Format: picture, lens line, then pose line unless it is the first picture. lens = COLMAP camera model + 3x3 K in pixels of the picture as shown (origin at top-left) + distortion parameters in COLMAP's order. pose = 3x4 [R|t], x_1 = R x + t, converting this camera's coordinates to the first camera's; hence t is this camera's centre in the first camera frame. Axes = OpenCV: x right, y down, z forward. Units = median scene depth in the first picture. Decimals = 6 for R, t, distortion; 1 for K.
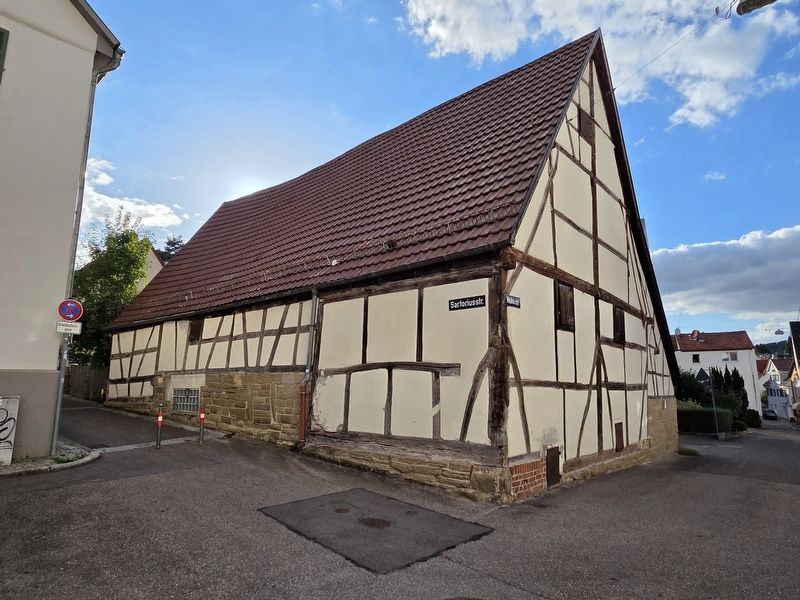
lens RADIAL K [[482.3, 0, 400.0], [0, 482.3, 300.0], [0, 0, 1]] dist [-0.001365, 0.000122]
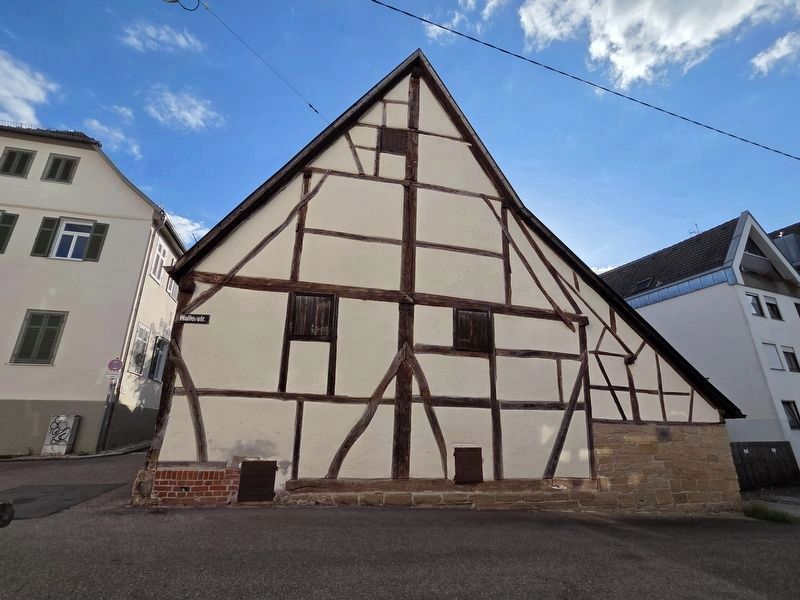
lens RADIAL K [[382.5, 0, 400.0], [0, 382.5, 300.0], [0, 0, 1]] dist [-0.013590, -0.000179]
pose [[0.820107, -0.182914, -0.542188, 0.906213], [0.101663, 0.979034, -0.176515, 0.134665], [0.563107, 0.089641, 0.821508, 0.437245]]
